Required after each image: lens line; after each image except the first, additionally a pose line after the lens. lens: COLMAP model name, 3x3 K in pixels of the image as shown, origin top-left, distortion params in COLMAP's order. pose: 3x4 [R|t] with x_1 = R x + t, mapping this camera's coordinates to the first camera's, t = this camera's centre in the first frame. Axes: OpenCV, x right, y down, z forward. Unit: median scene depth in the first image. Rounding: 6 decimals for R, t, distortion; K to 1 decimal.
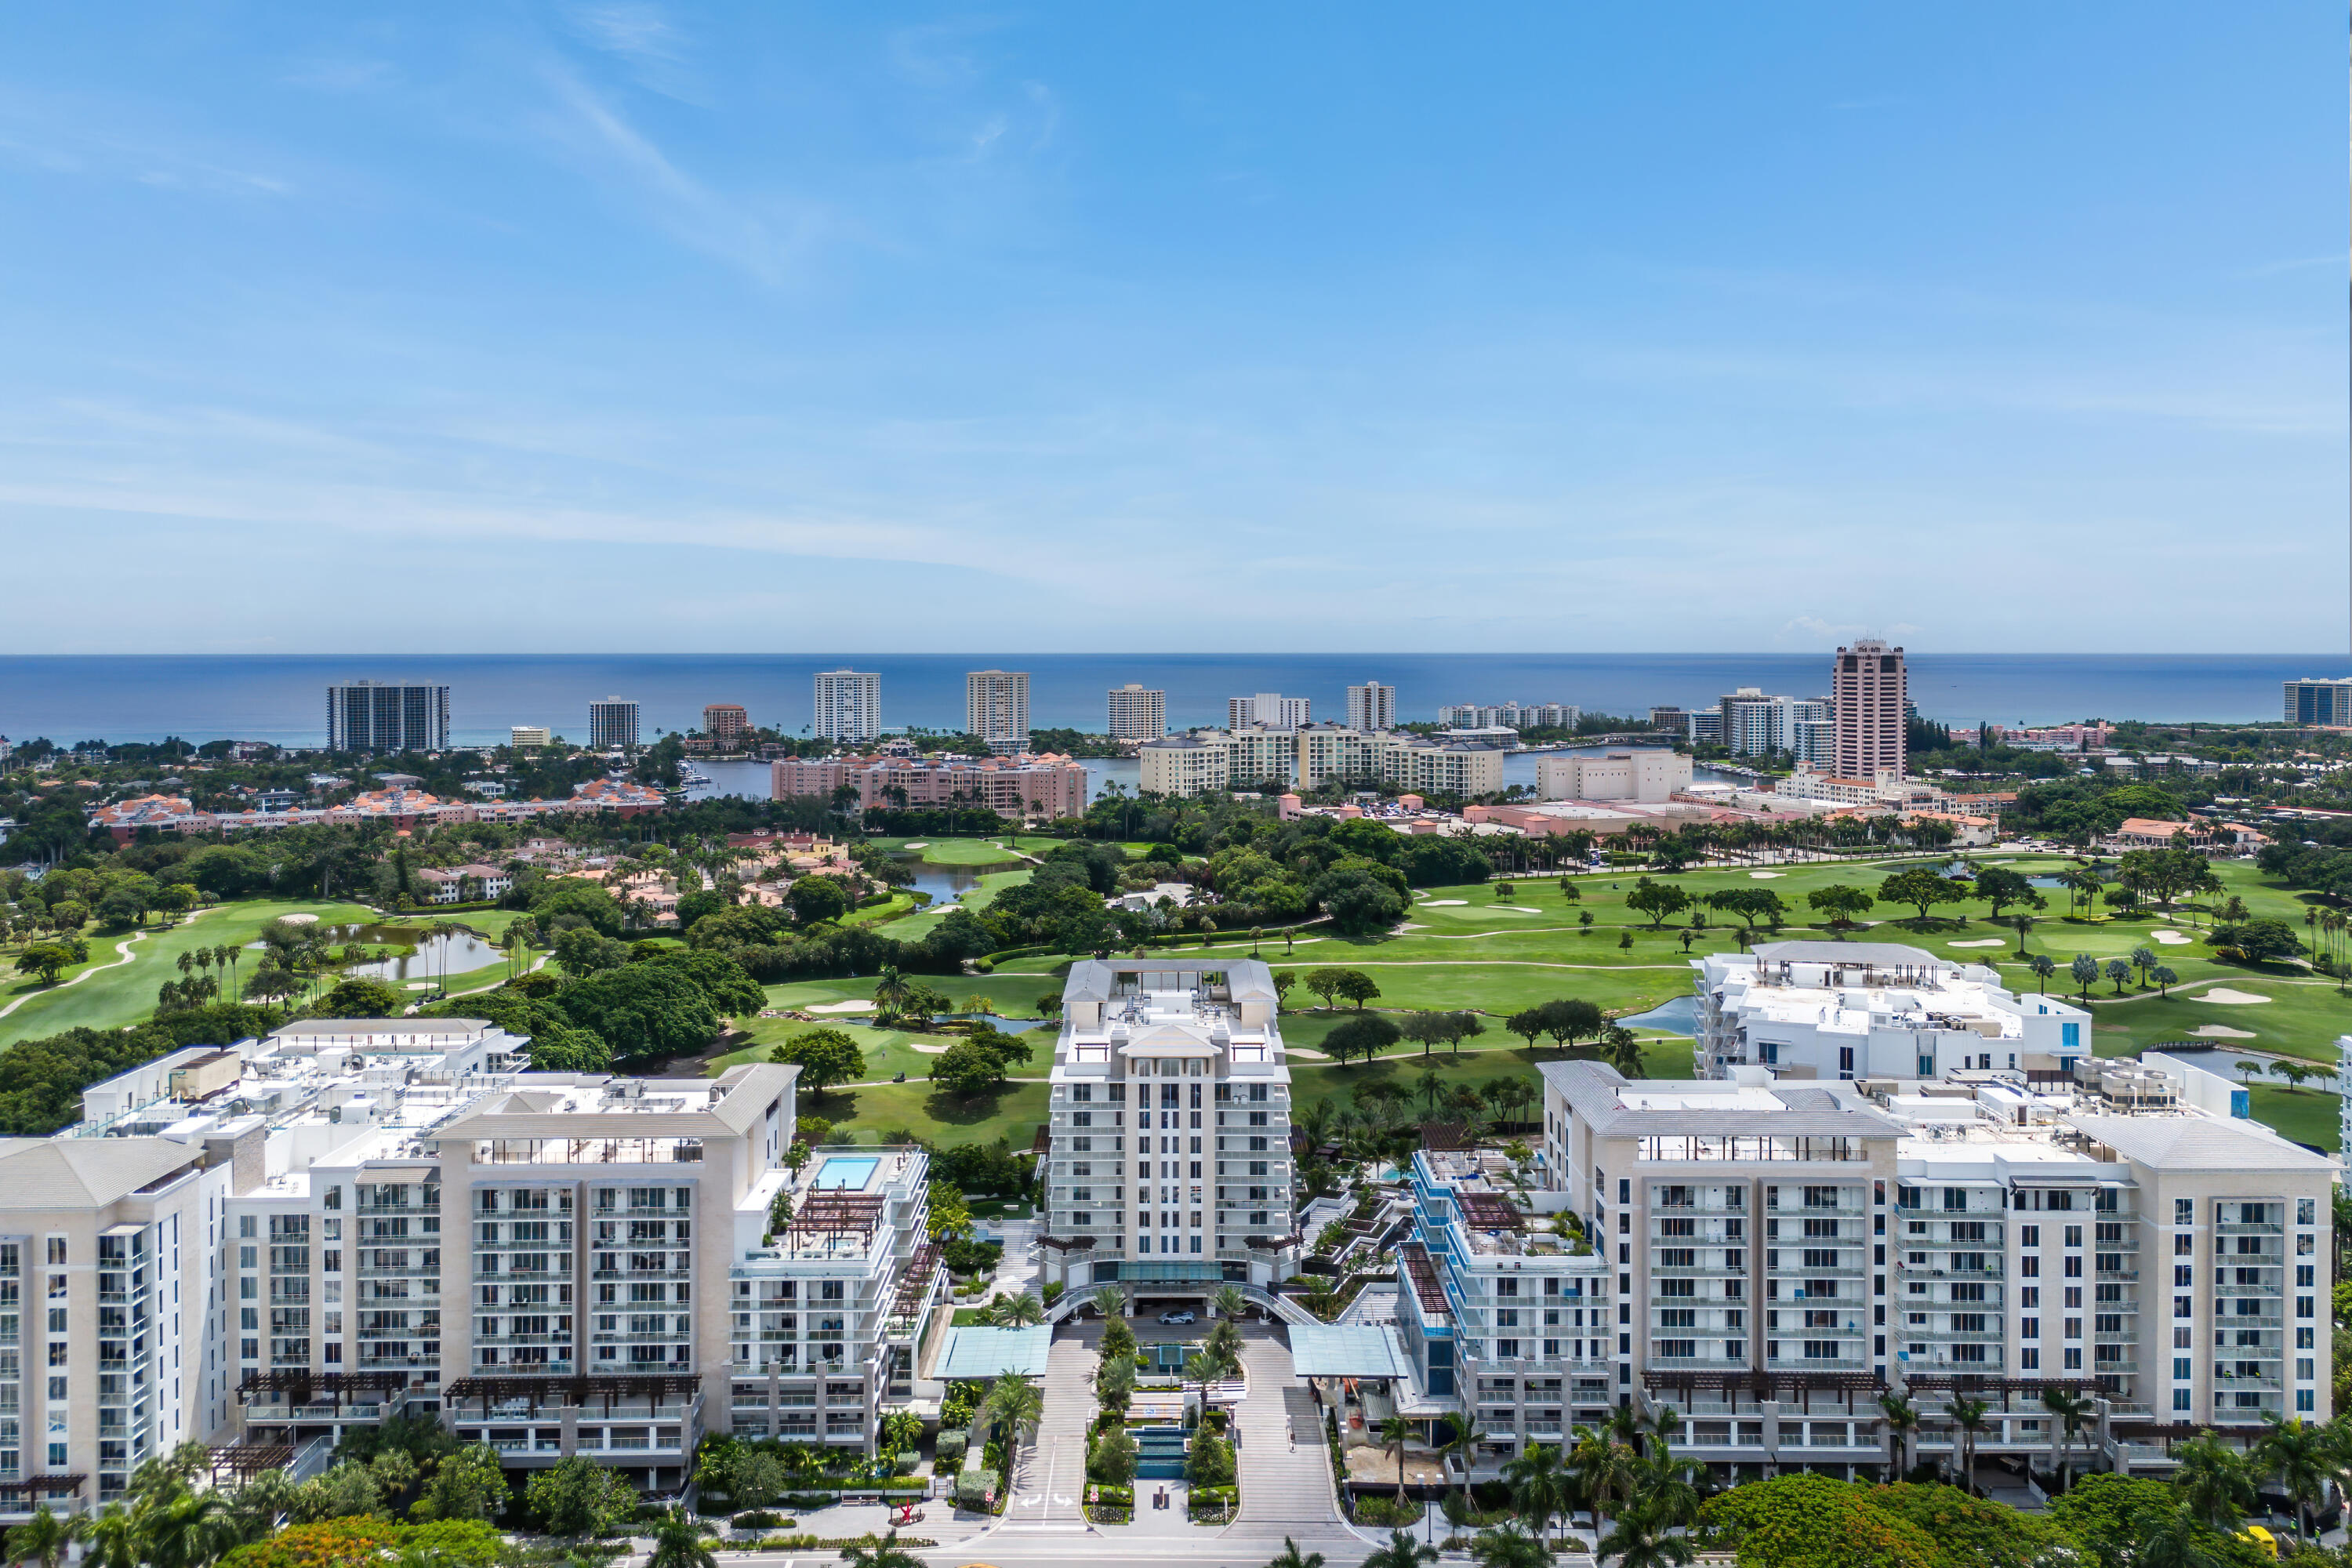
lens RADIAL K [[1760.2, 0, 1175.6], [0, 1760.2, 677.2], [0, 0, 1]] dist [0.059893, -0.041319]
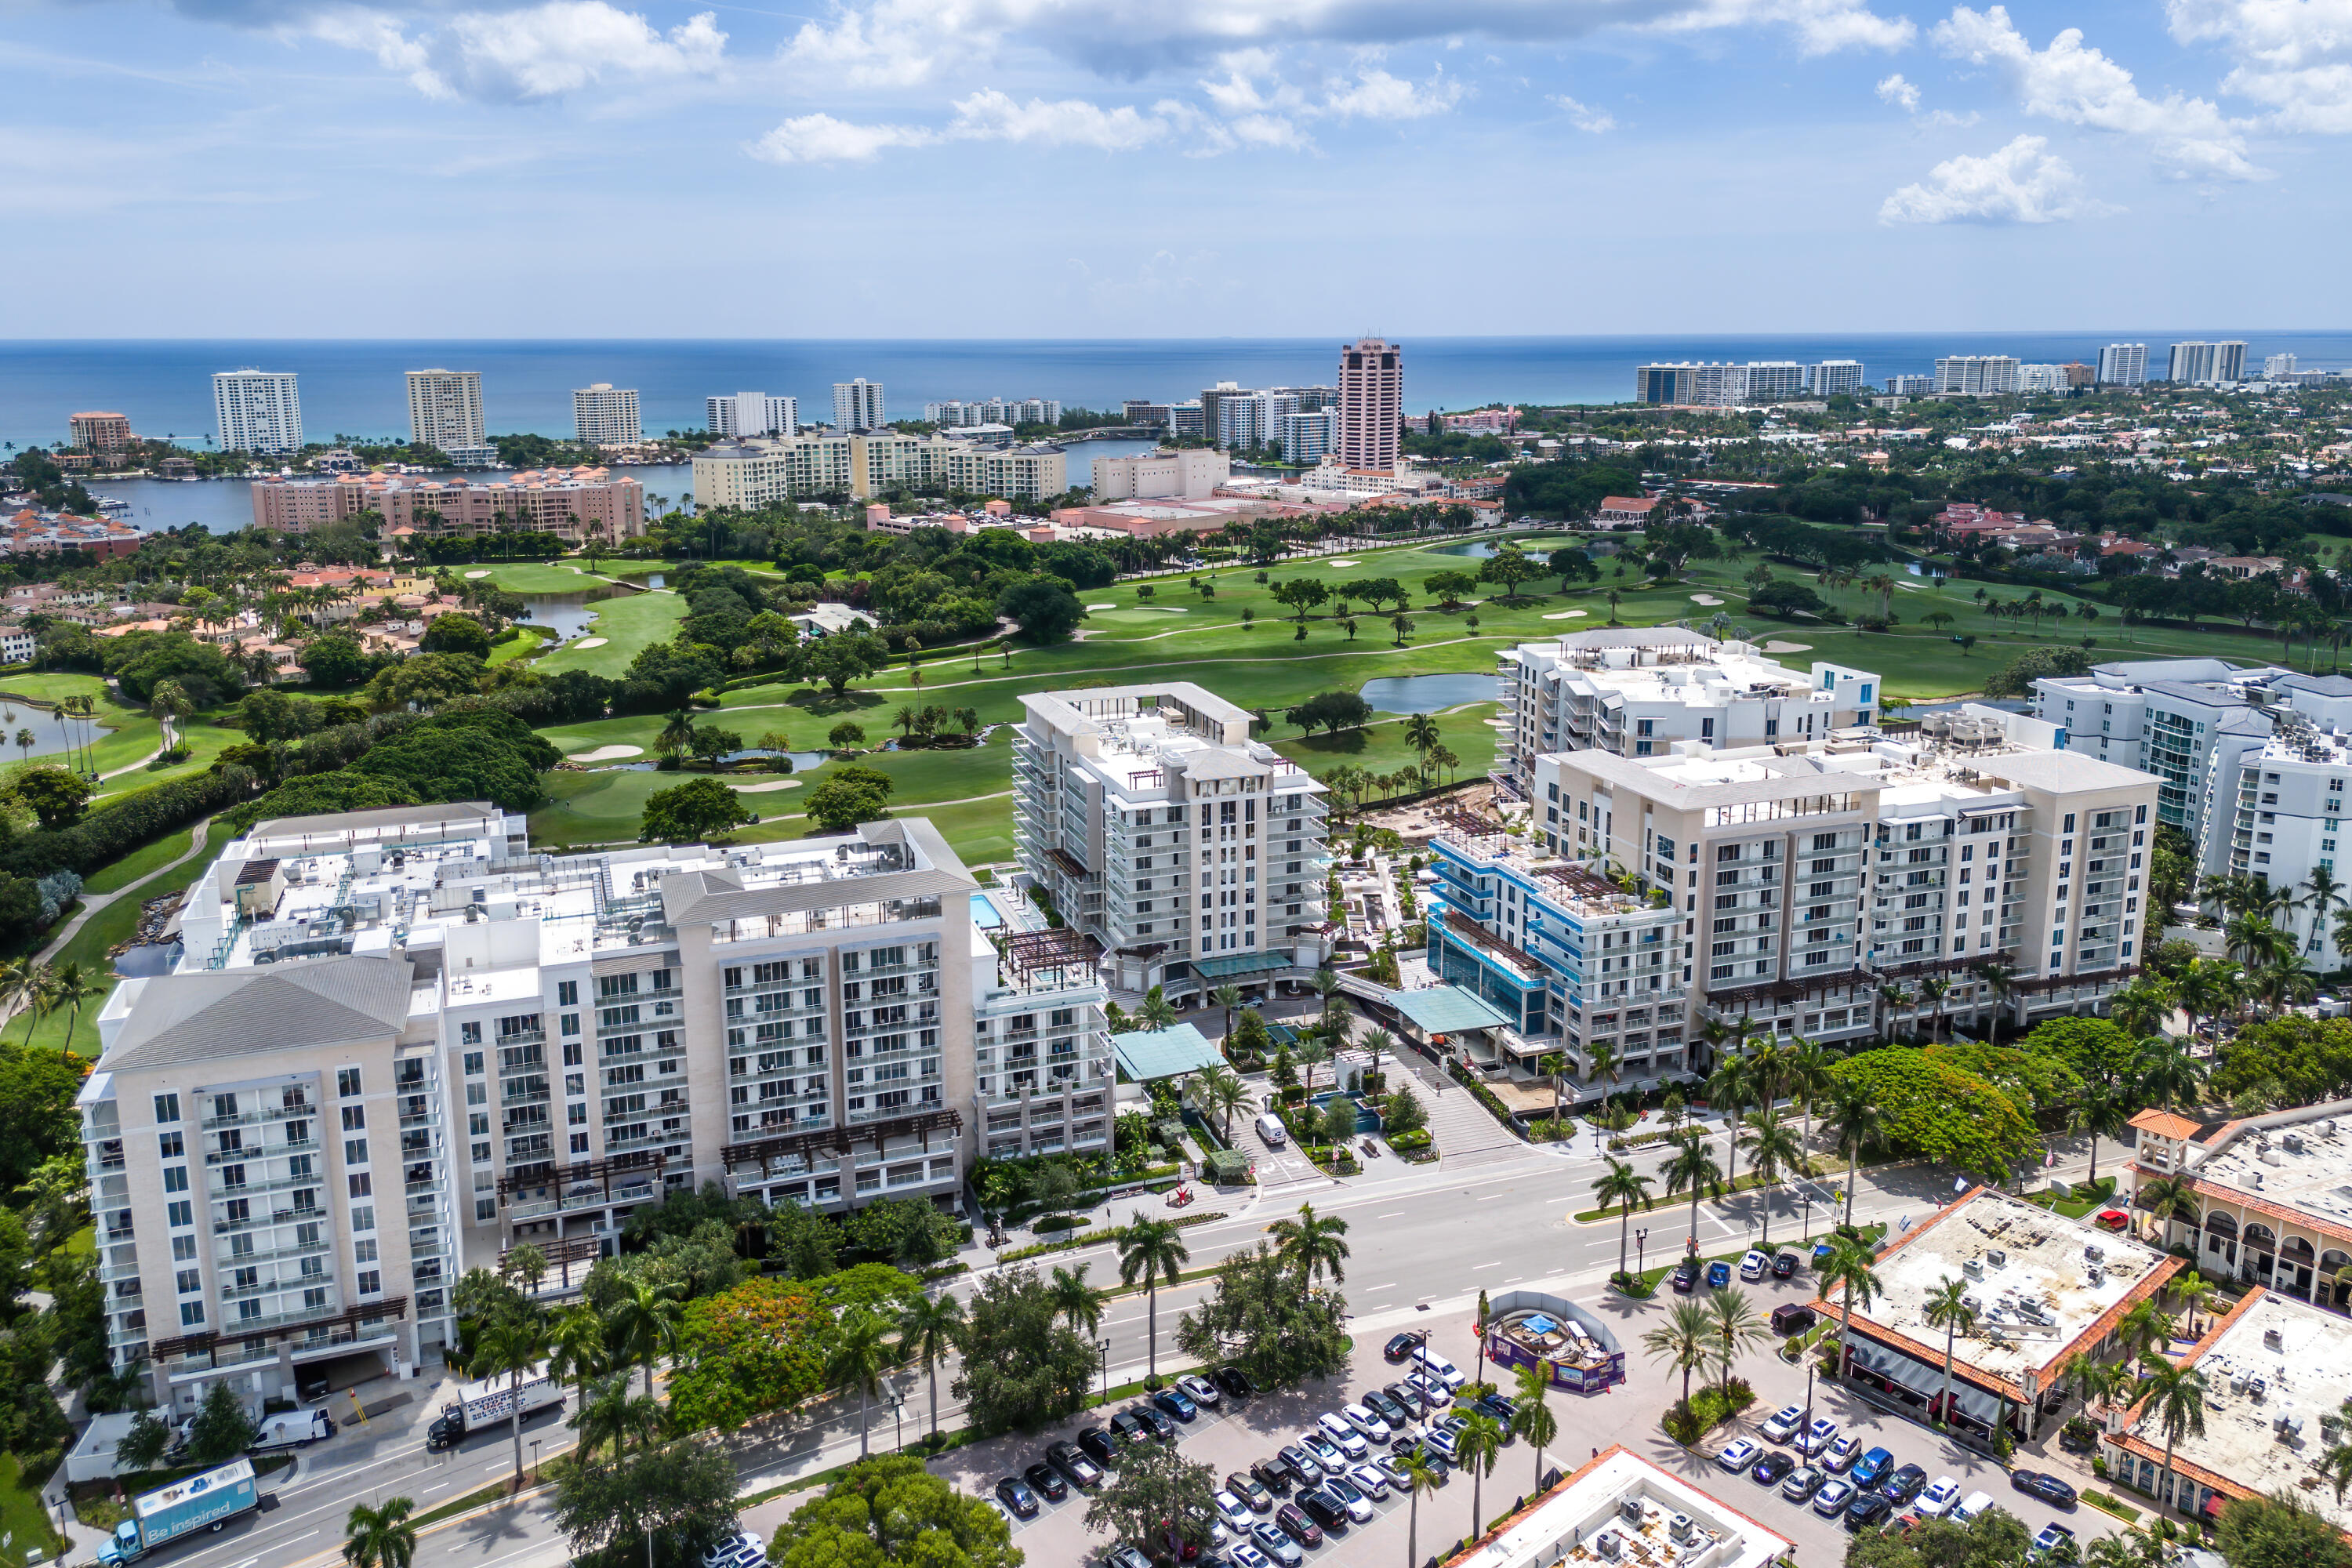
lens RADIAL K [[1767.3, 0, 1182.1], [0, 1767.3, 688.7], [0, 0, 1]] dist [0.089054, -0.107781]
pose [[0.940891, -0.071465, 0.331085, -0.461387], [0.010912, 0.983376, 0.181254, -0.042559], [-0.338534, -0.166927, 0.926029, 0.017865]]
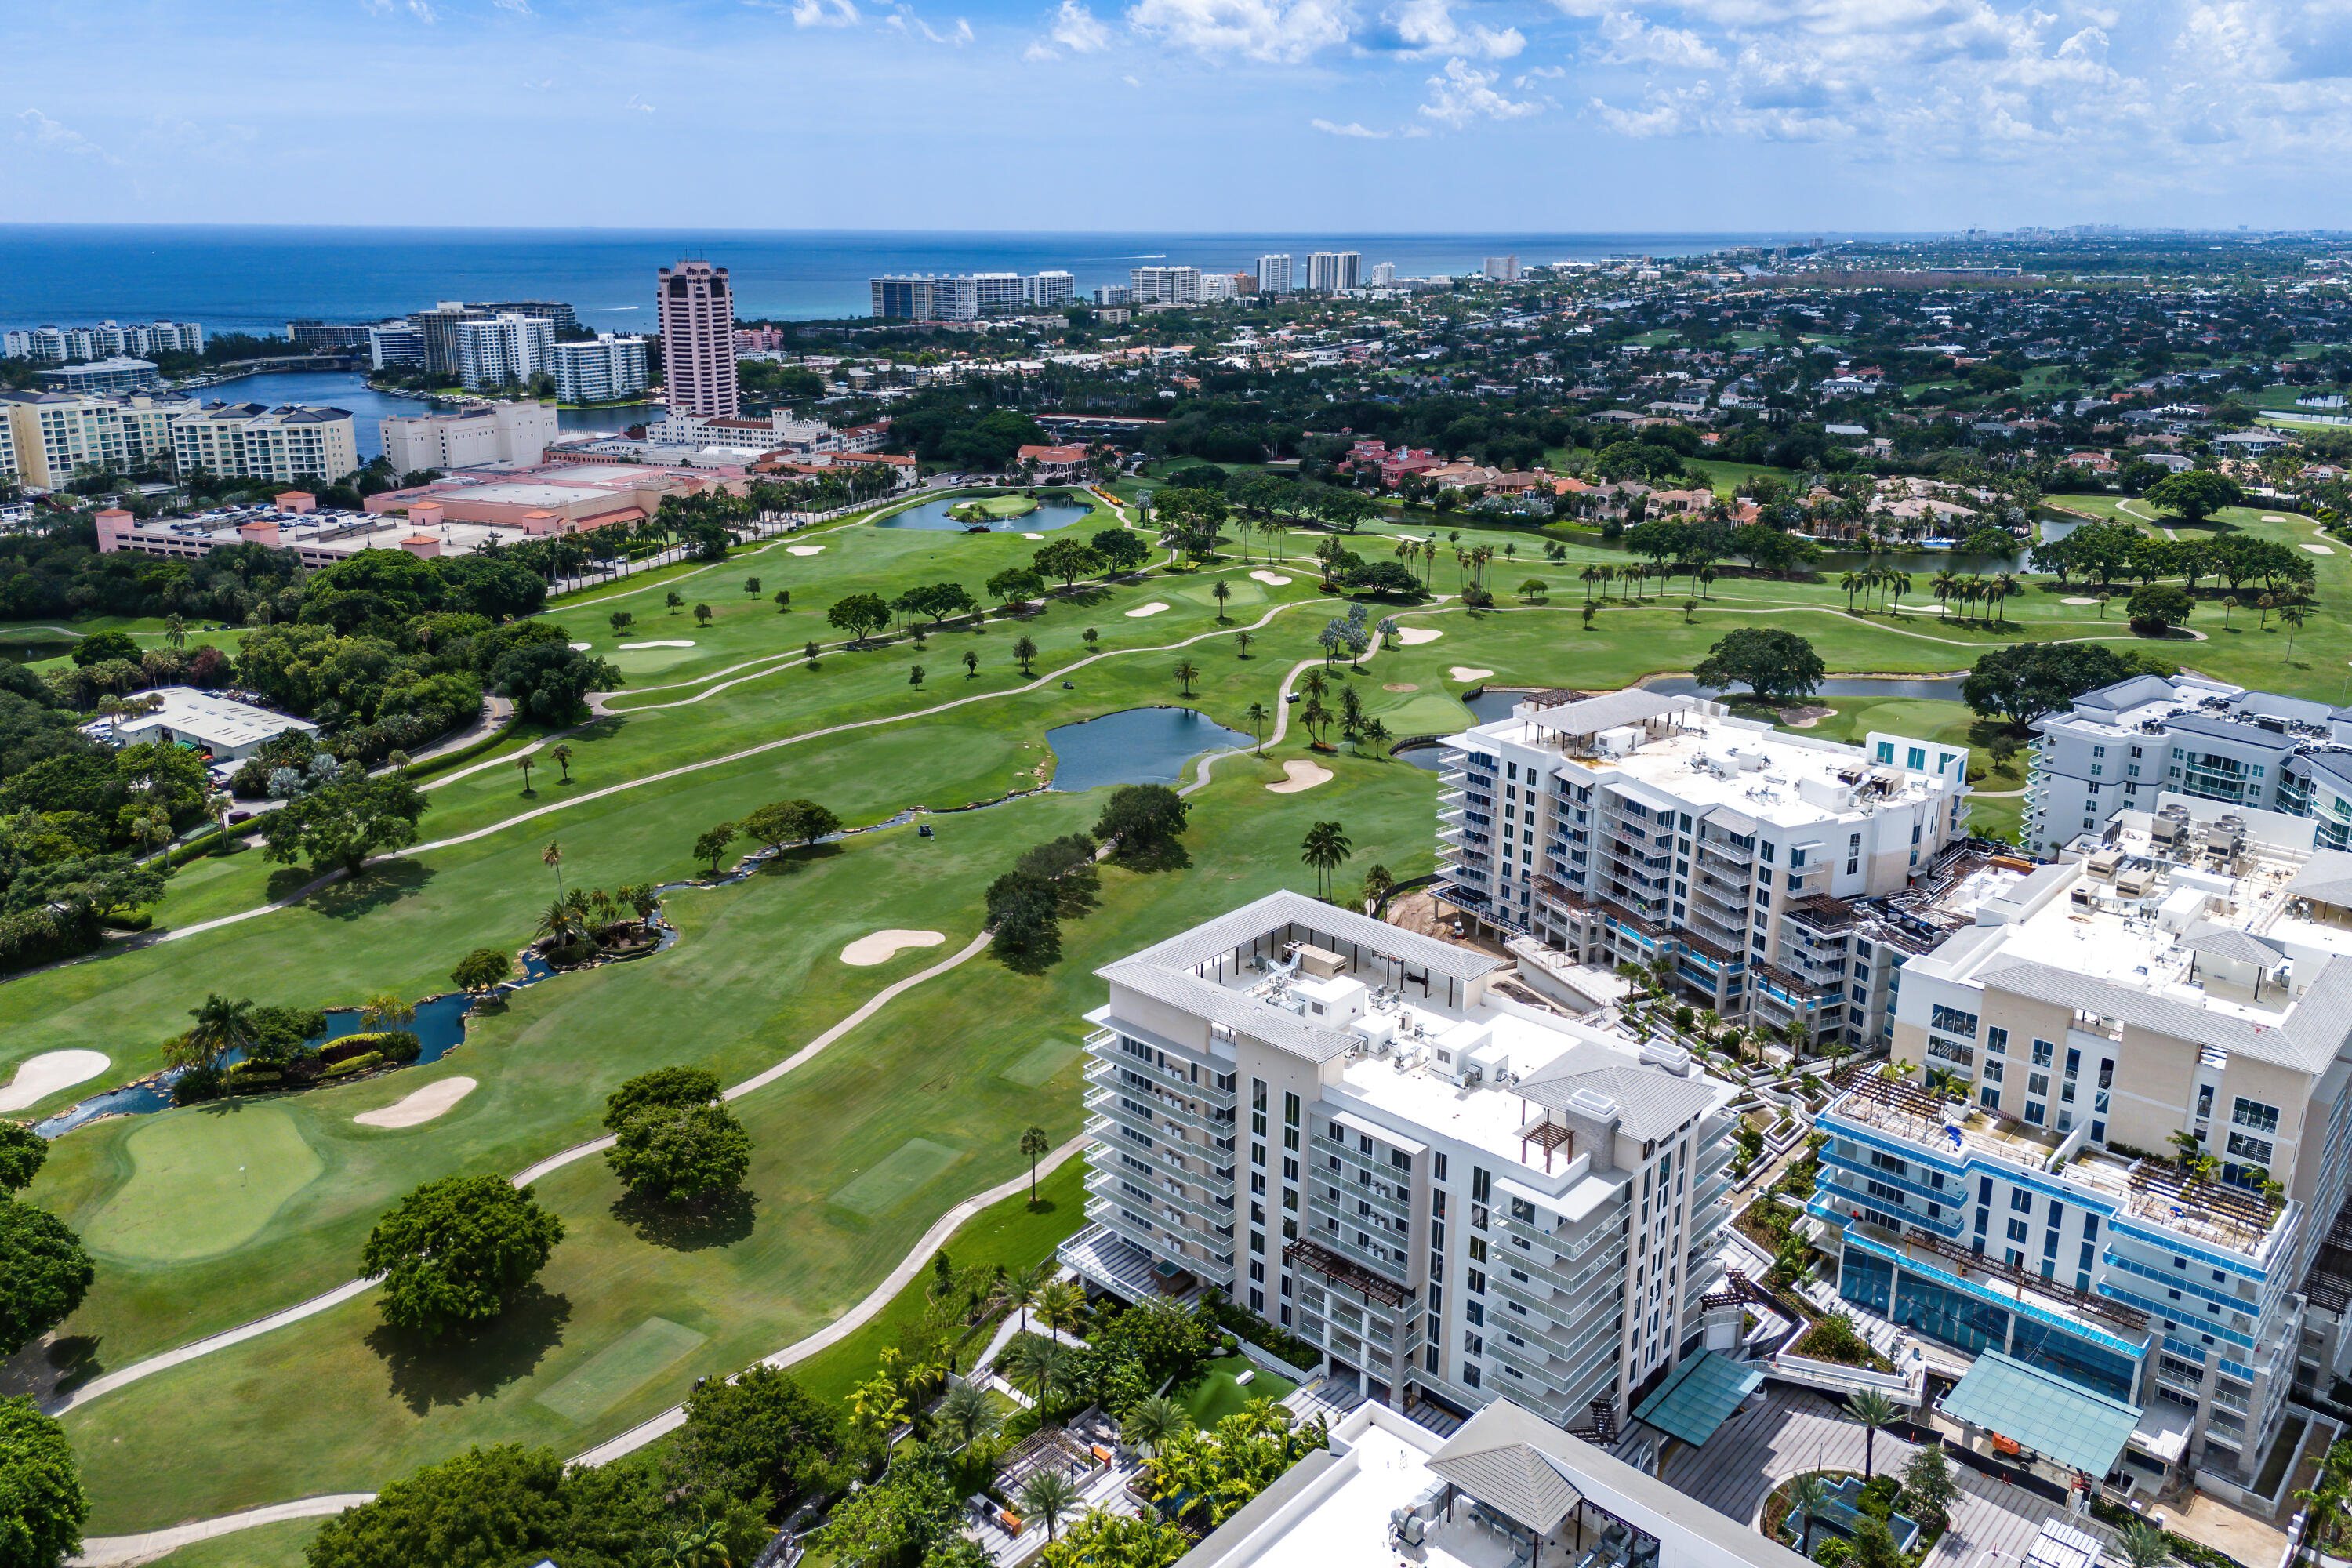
lens RADIAL K [[1767.3, 0, 1182.1], [0, 1767.3, 688.7], [0, 0, 1]] dist [0.089054, -0.107781]
pose [[0.675520, -0.184934, 0.713773, -0.716538], [0.009698, 0.970181, 0.242189, -0.139173], [-0.737278, -0.156681, 0.657170, 0.870212]]
